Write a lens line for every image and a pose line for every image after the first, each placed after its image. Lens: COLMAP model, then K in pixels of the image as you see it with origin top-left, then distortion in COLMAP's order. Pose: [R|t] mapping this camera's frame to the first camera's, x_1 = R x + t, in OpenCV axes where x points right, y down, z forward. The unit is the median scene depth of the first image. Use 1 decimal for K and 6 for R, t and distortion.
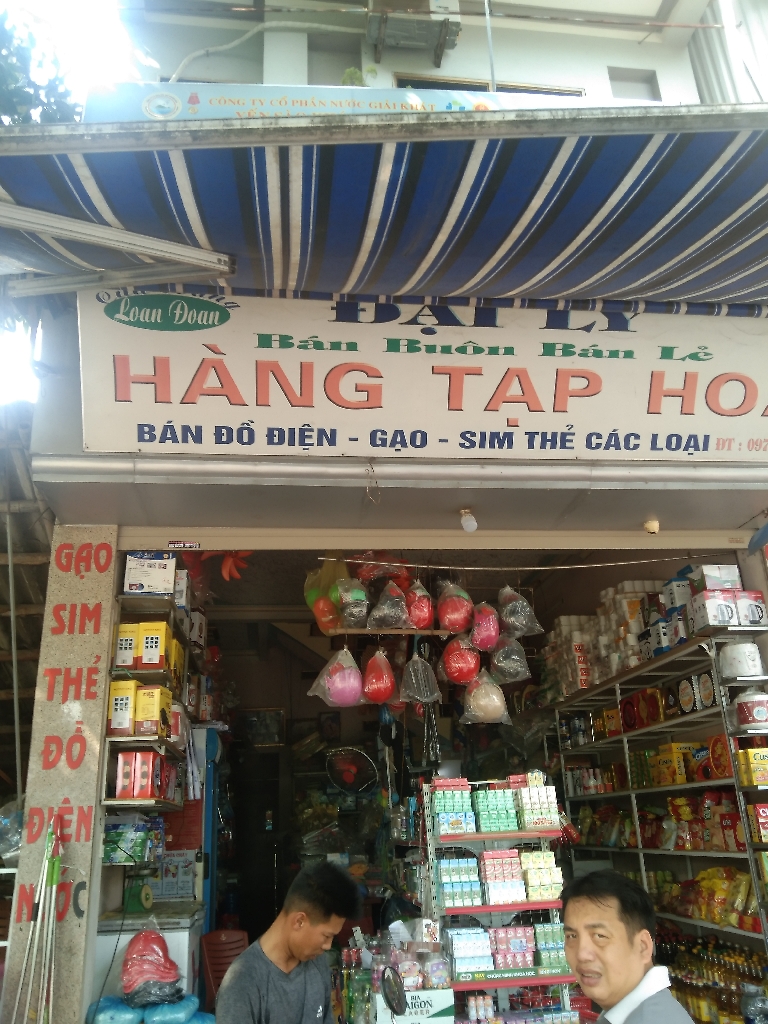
lens RADIAL K [[826.3, 0, 400.1], [0, 826.3, 519.0], [0, 0, 1]] dist [0.115782, -0.271536]
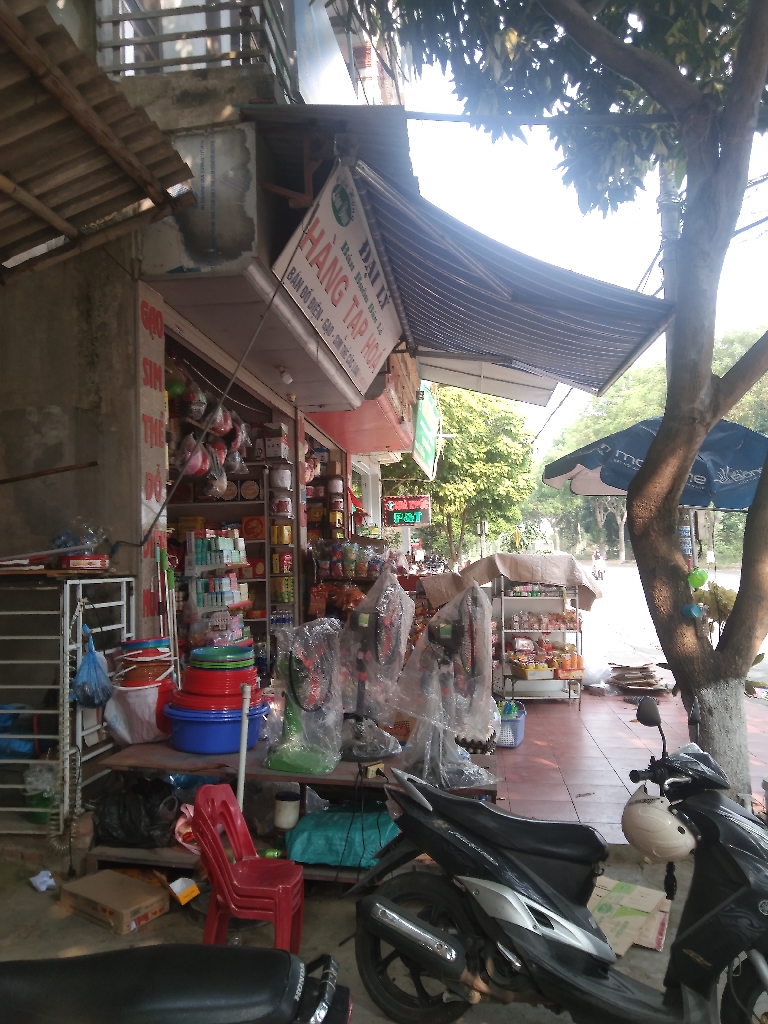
lens RADIAL K [[804.4, 0, 397.2], [0, 804.4, 513.6], [0, 0, 1]] dist [0.112341, -0.238934]
pose [[0.231971, 0.087508, 0.968779, -1.342902], [-0.312305, 0.949918, -0.011024, 0.203016], [-0.921225, -0.299997, 0.247682, 0.352123]]
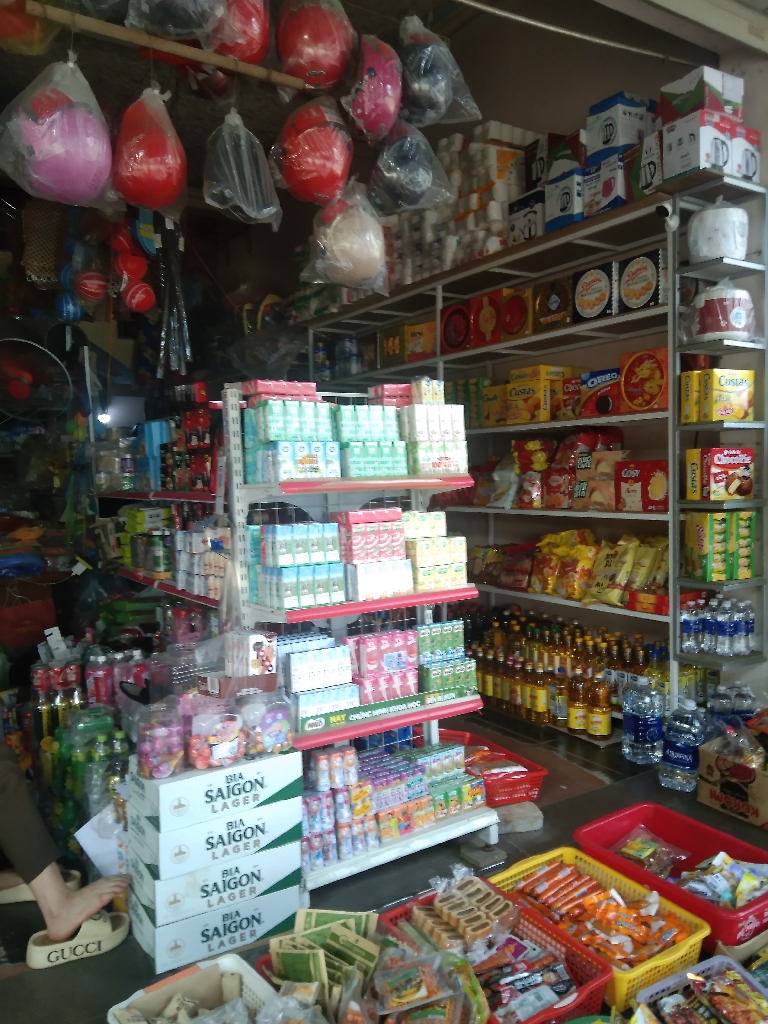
lens RADIAL K [[807.4, 0, 371.1], [0, 807.4, 512.3], [0, 0, 1]] dist [0.039856, -0.105431]
pose [[0.907503, 0.001595, 0.420042, -0.106241], [-0.160481, 0.925449, 0.343204, 0.216978], [-0.388180, -0.378868, 0.840104, 0.555973]]
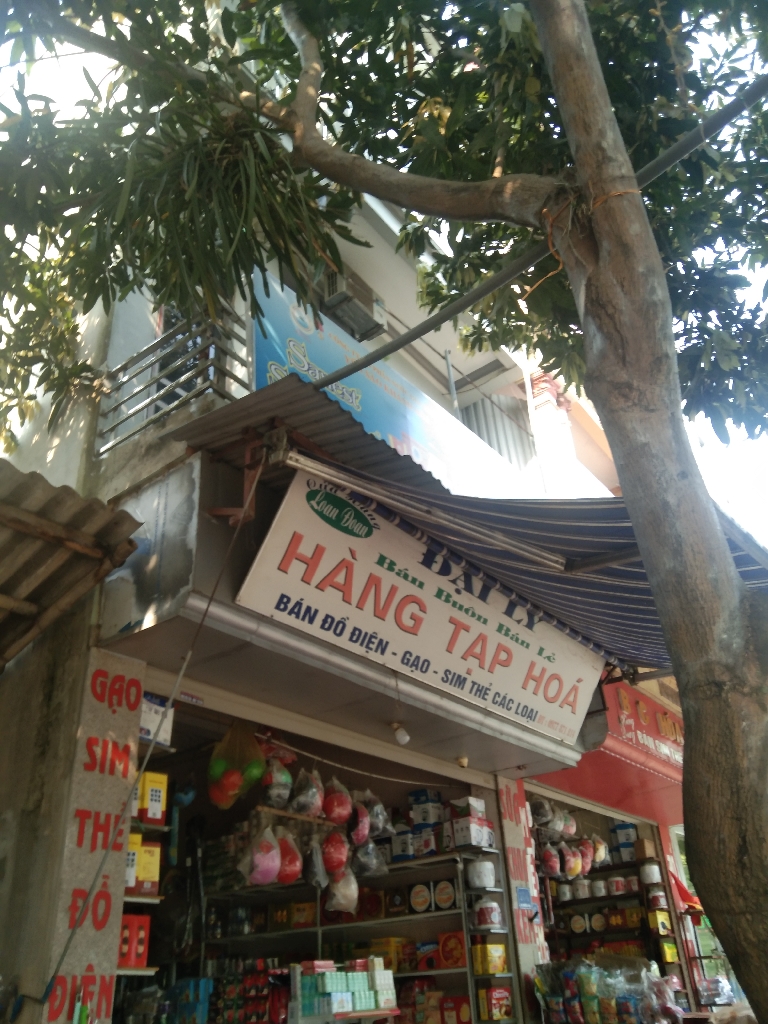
lens RADIAL K [[807.4, 0, 371.1], [0, 807.4, 512.3], [0, 0, 1]] dist [0.039856, -0.105431]
pose [[0.704372, 0.370856, 0.605249, -0.811927], [-0.224550, 0.925293, -0.305631, 0.076151], [-0.673378, 0.079369, 0.735026, 0.119411]]
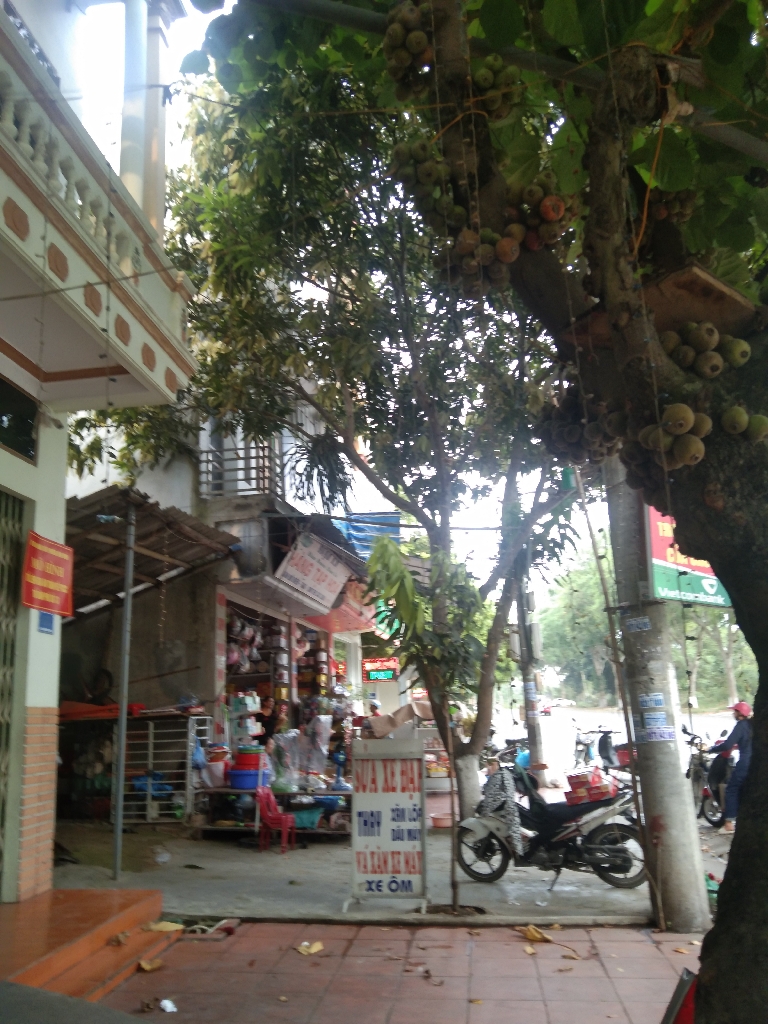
lens RADIAL K [[804.4, 0, 397.2], [0, 804.4, 513.6], [0, 0, 1]] dist [0.112341, -0.238934]
pose [[0.249322, 0.256723, 0.933773, -2.633142], [-0.291216, 0.939469, -0.180533, 0.089356], [-0.923597, -0.226919, 0.308992, -0.199957]]
